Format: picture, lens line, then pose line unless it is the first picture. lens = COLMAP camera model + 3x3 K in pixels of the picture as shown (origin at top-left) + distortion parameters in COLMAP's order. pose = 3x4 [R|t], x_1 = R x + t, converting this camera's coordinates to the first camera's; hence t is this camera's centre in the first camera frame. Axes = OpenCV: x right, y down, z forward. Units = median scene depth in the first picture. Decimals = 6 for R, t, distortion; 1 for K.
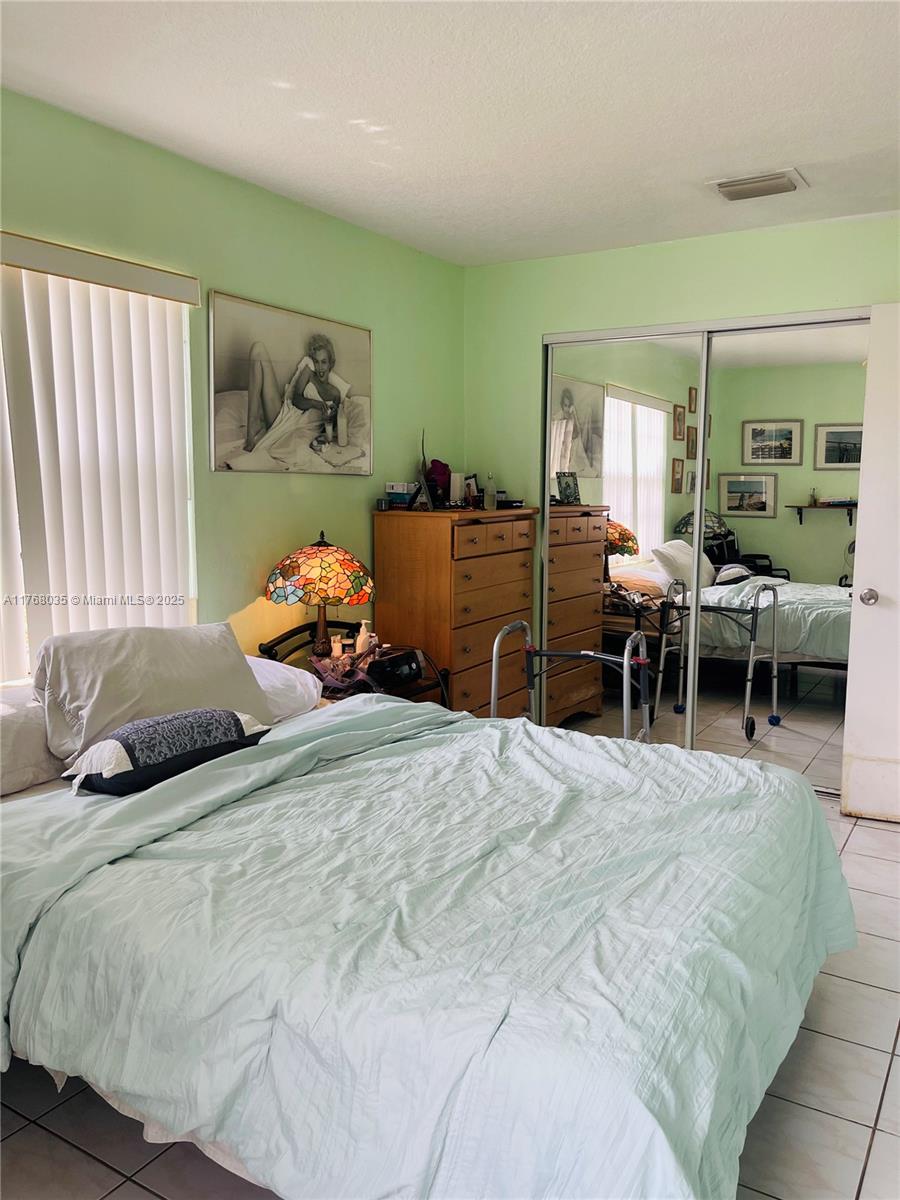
lens RADIAL K [[914.9, 0, 452.5], [0, 914.9, 605.4], [0, 0, 1]] dist [0.062318, -0.090712]
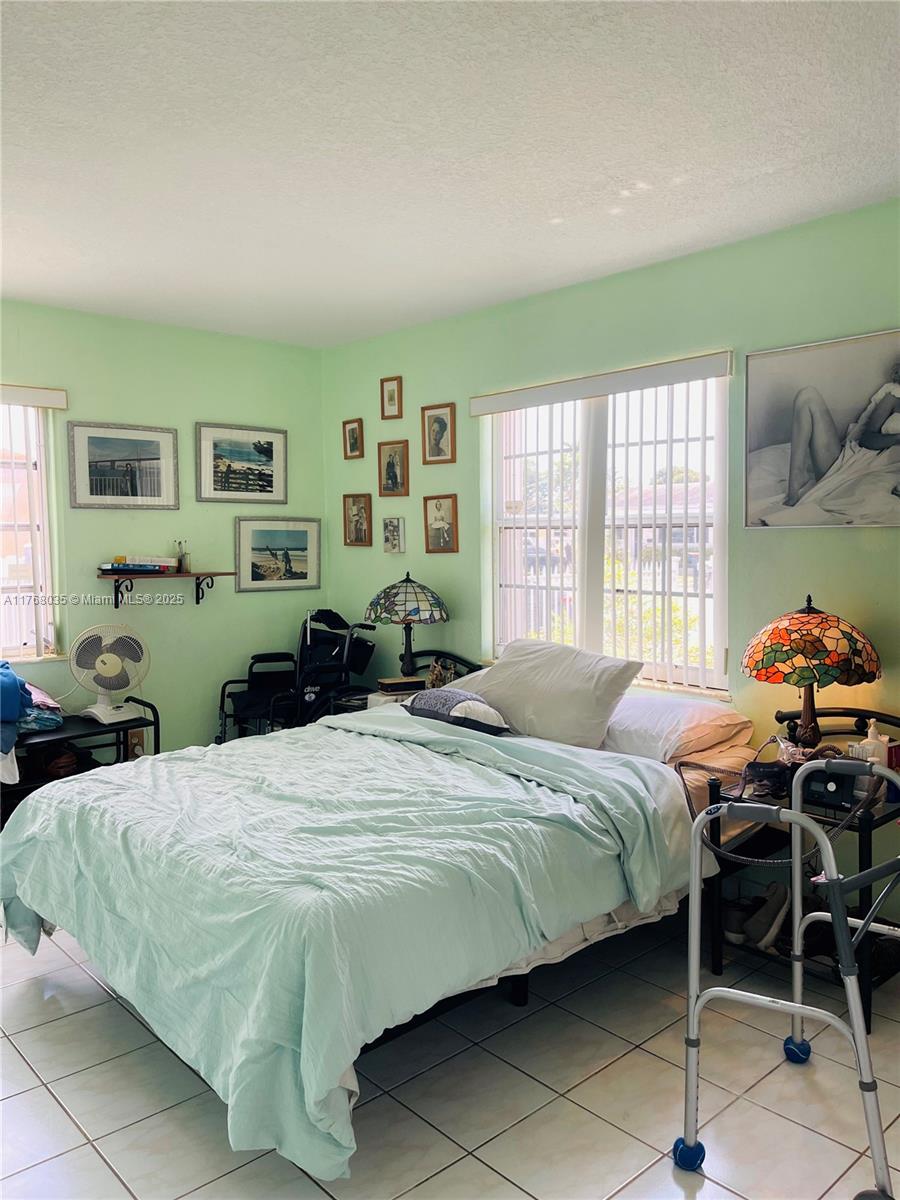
lens RADIAL K [[914.9, 0, 474.9], [0, 914.9, 602.8], [0, 0, 1]] dist [0.062318, -0.090712]
pose [[-0.269730, 0.070611, -0.960344, 0.773861], [-0.114209, 0.987922, 0.104717, -0.130181], [0.956139, 0.137926, -0.258408, 0.939507]]
